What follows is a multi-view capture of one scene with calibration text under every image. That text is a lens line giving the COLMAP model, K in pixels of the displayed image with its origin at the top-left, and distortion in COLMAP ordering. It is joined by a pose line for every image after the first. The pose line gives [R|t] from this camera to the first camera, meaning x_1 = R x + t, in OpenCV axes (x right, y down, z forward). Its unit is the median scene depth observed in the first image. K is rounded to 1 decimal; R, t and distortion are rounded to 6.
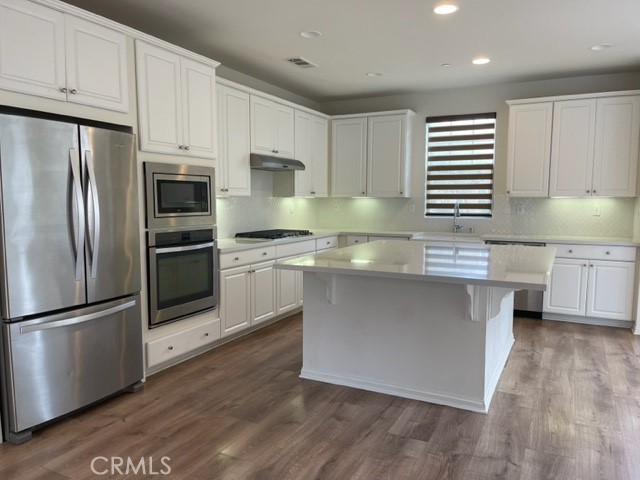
lens RADIAL K [[477.8, 0, 323.1], [0, 477.8, 249.6], [0, 0, 1]] dist [0.004397, -0.002866]
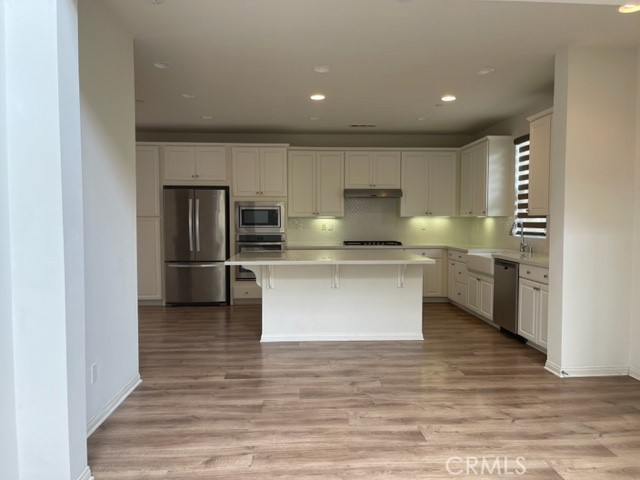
lens RADIAL K [[477.8, 0, 323.1], [0, 477.8, 249.6], [0, 0, 1]] dist [0.004397, -0.002866]
pose [[0.509729, 0.050745, -0.858837, 1.393390], [-0.088349, 0.996069, 0.006417, -0.013706], [0.855787, 0.072606, 0.512208, 0.208372]]
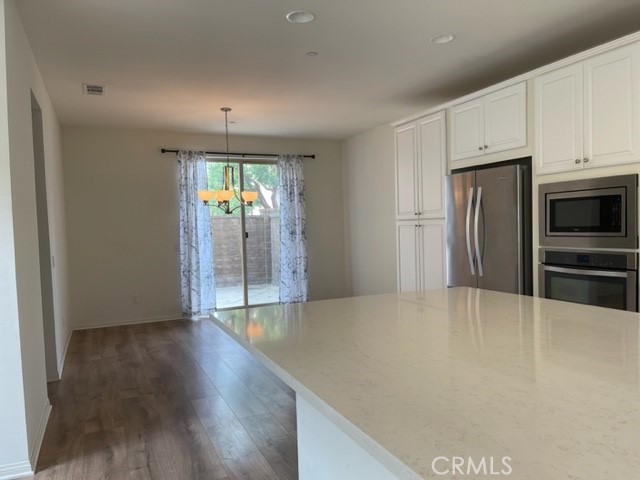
lens RADIAL K [[497.5, 0, 335.3], [0, 497.5, 248.3], [0, 0, 1]] dist [0.040752, -0.002425]
pose [[-0.606612, 0.060324, -0.792706, 0.682495], [-0.048891, 0.992399, 0.112933, -0.120372], [0.793493, 0.107263, -0.599052, 1.097539]]
